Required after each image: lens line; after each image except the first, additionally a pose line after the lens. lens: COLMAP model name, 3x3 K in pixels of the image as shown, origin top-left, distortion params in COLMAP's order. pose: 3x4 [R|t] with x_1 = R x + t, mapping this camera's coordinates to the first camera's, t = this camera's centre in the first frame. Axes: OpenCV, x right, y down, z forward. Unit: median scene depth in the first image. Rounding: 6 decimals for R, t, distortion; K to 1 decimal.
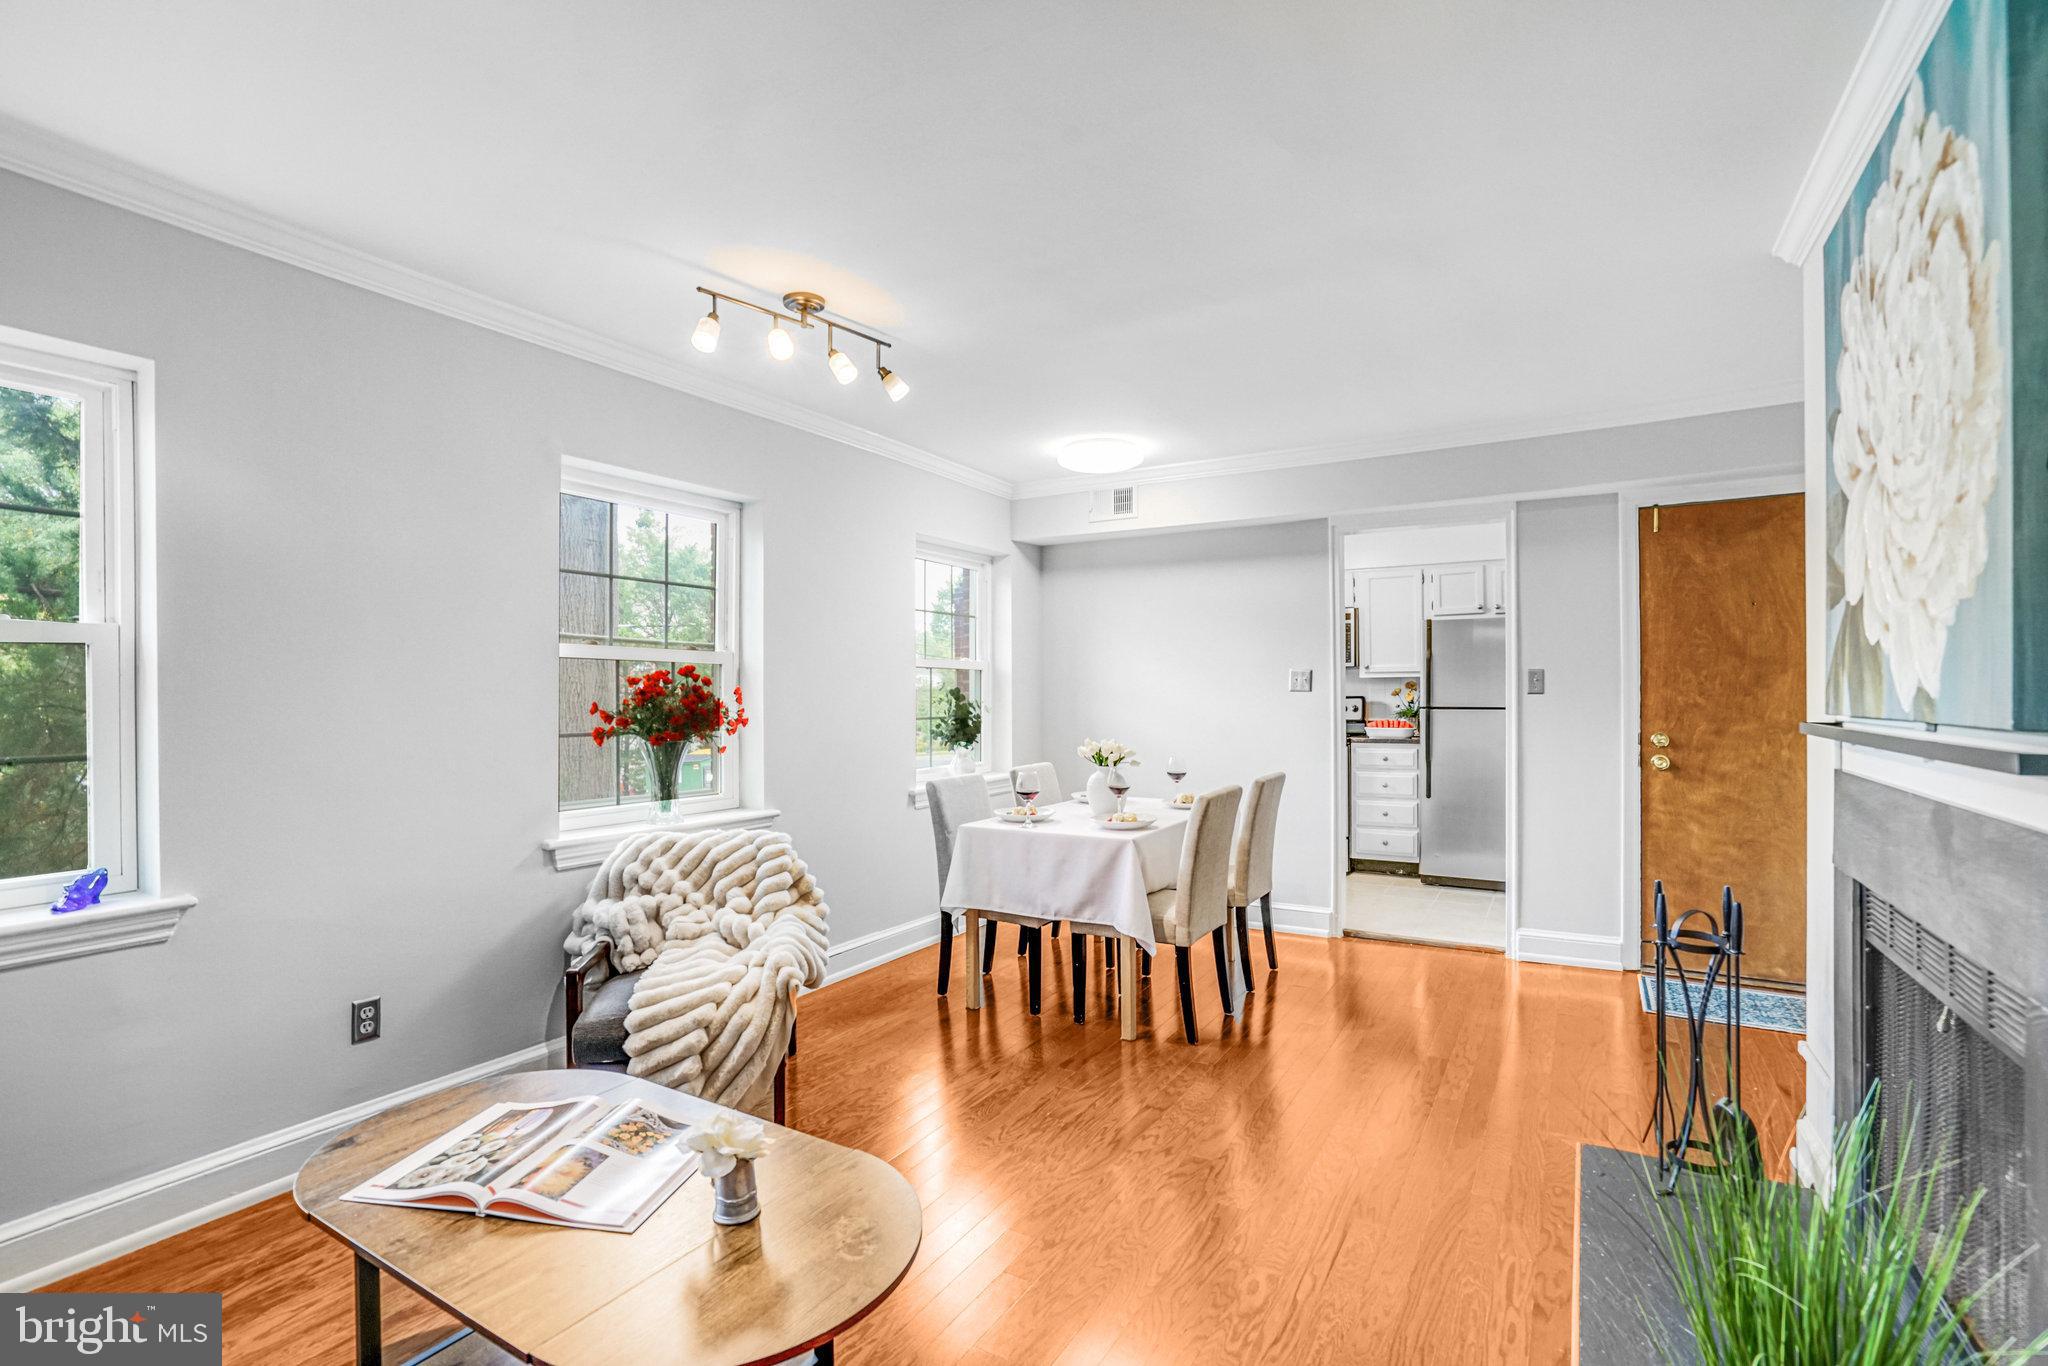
lens RADIAL K [[920.9, 0, 1028.9], [0, 920.9, 701.1], [0, 0, 1]] dist [-0.046651, 0.009331]
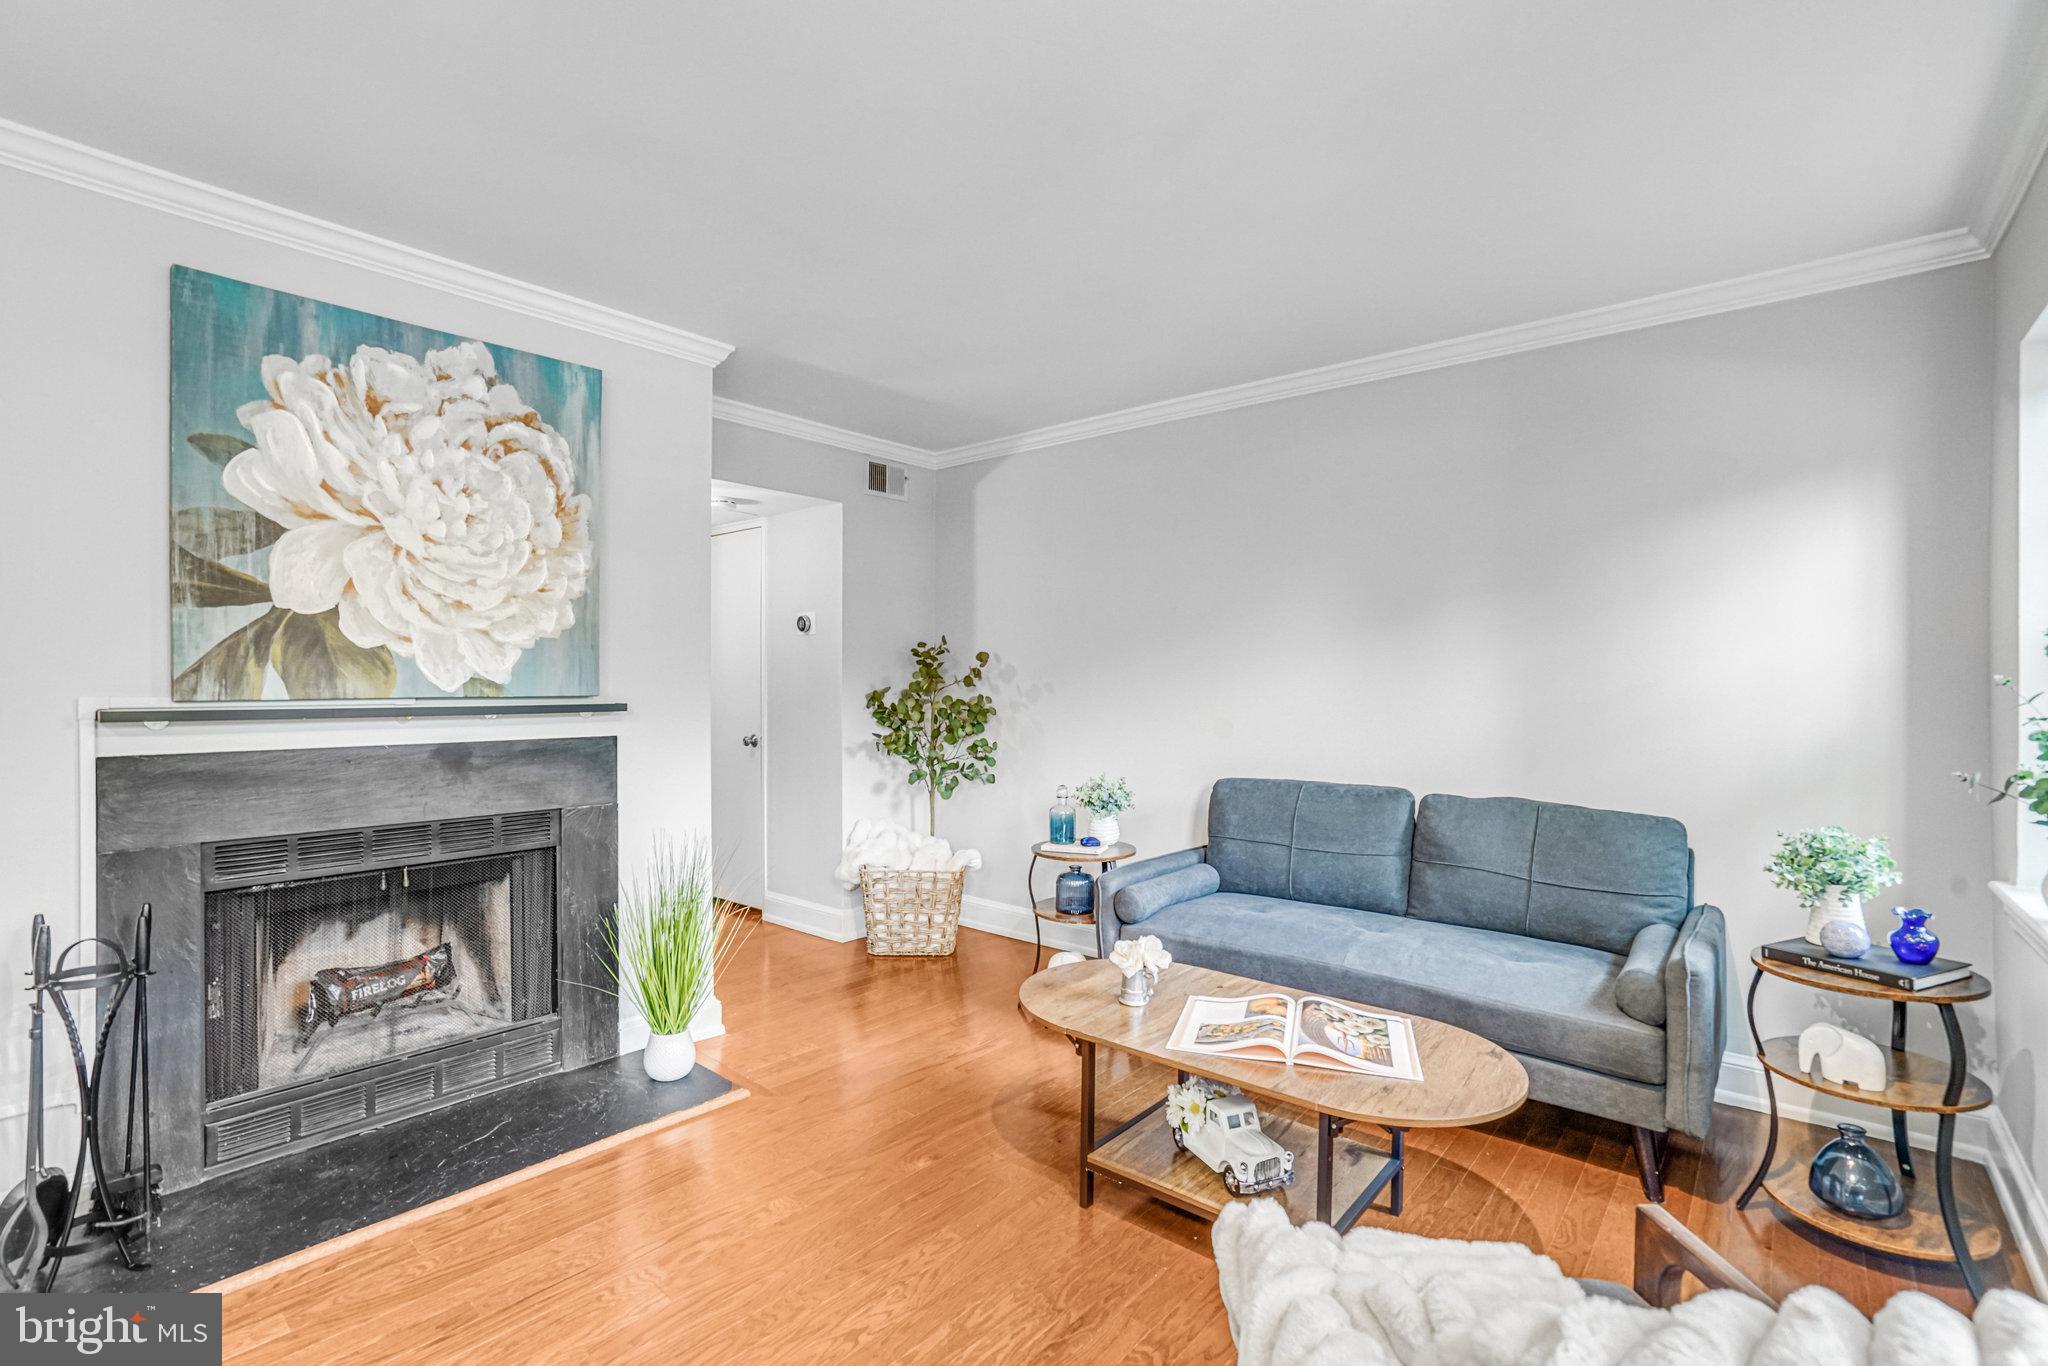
lens RADIAL K [[936.9, 0, 1012.4], [0, 936.9, 682.7], [0, 0, 1]] dist [-0.048015, 0.022601]
pose [[-0.985758, 0.001636, 0.168159, -0.158197], [0.003132, 0.999958, 0.008635, -0.007620], [-0.168138, 0.009039, -0.985722, 1.070454]]
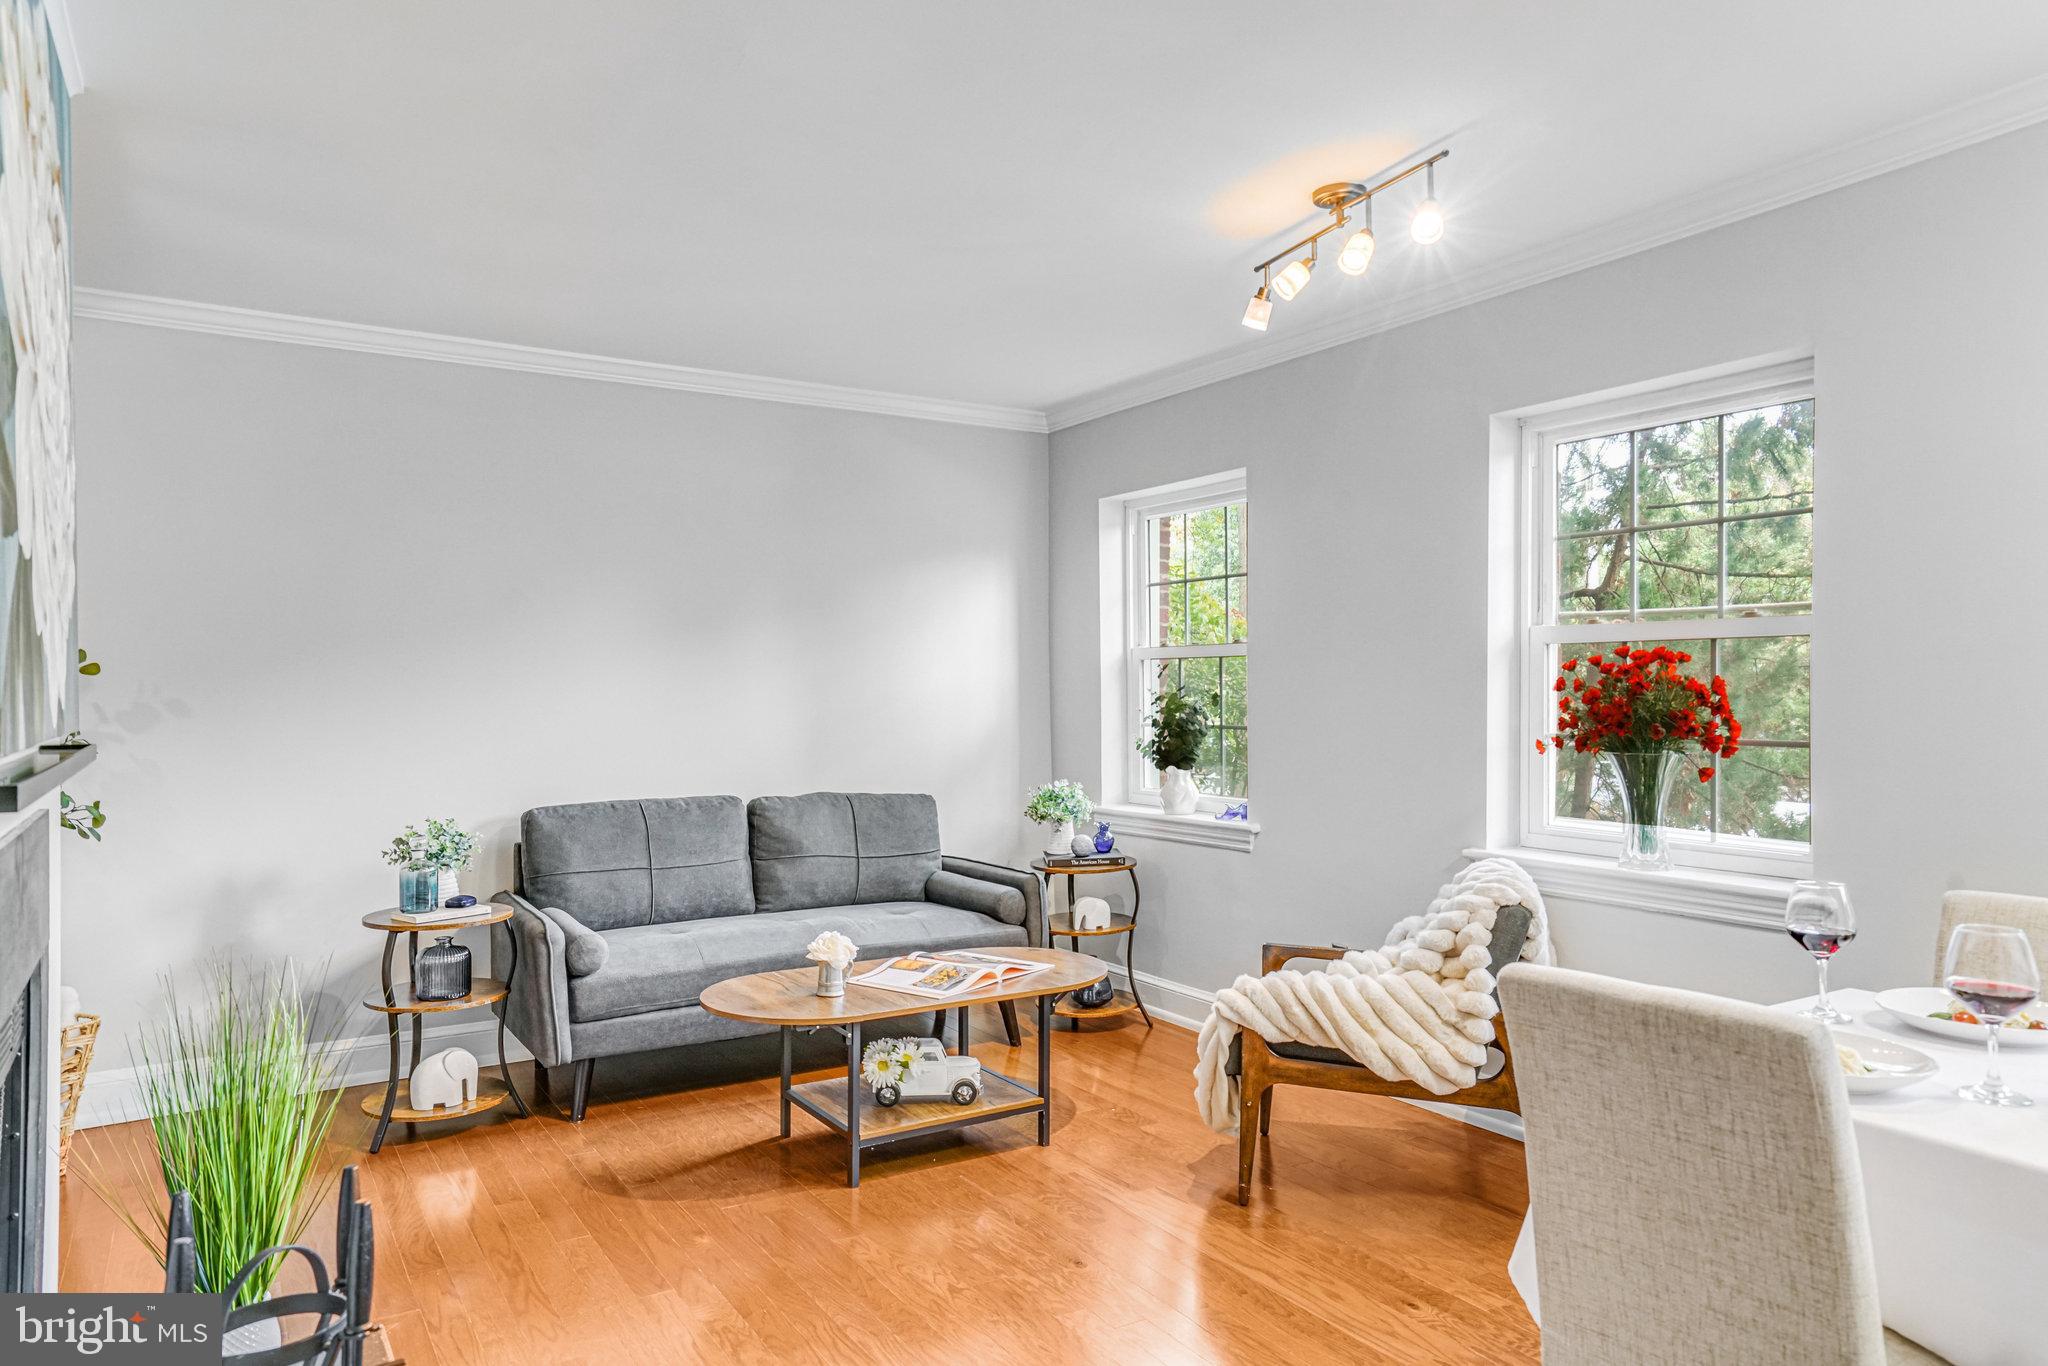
lens RADIAL K [[1348.1, 0, 1039.3], [0, 1348.1, 680.9], [0, 0, 1]] dist [0.010977, 0.035376]
pose [[-0.446767, 0.003197, -0.894645, 0.717804], [0.001624, 0.999995, 0.002763, -0.014033], [0.894649, -0.000218, -0.446770, 0.999783]]
